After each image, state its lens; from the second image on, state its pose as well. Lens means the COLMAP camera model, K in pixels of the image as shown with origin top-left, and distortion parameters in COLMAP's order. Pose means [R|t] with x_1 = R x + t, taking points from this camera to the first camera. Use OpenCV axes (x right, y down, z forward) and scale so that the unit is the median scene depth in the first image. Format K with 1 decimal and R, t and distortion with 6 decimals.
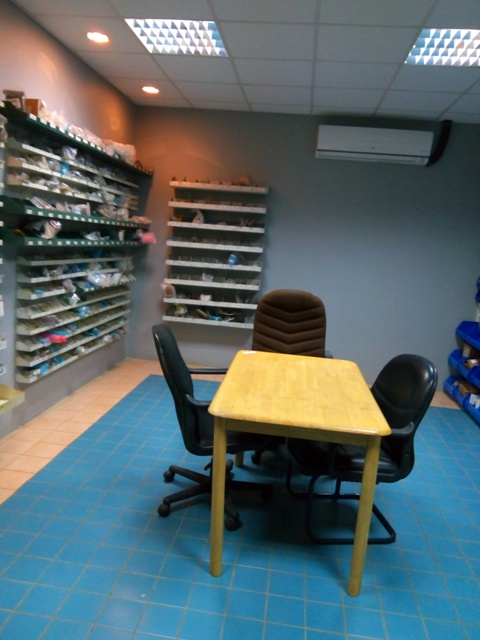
lens RADIAL K [[487.9, 0, 244.7], [0, 487.9, 321.6], [0, 0, 1]] dist [0.069759, -0.109668]
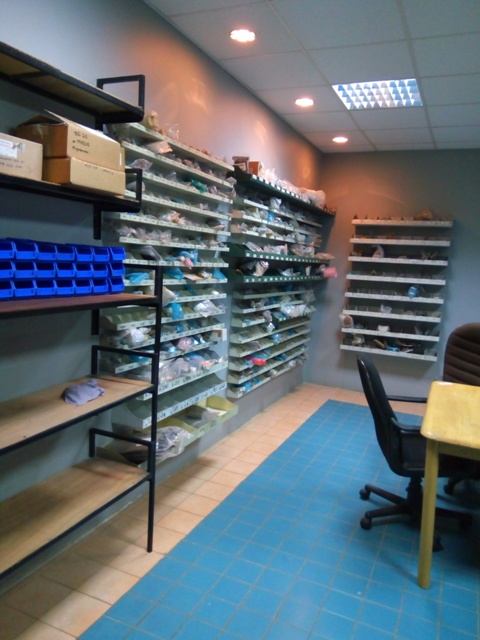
lens RADIAL K [[487.9, 0, 236.9], [0, 487.9, 321.3], [0, 0, 1]] dist [0.069759, -0.109668]
pose [[0.951822, 0.019339, -0.306041, -0.081674], [-0.037342, 0.997892, -0.053081, 0.003255], [0.304370, 0.061952, 0.950537, -0.114979]]
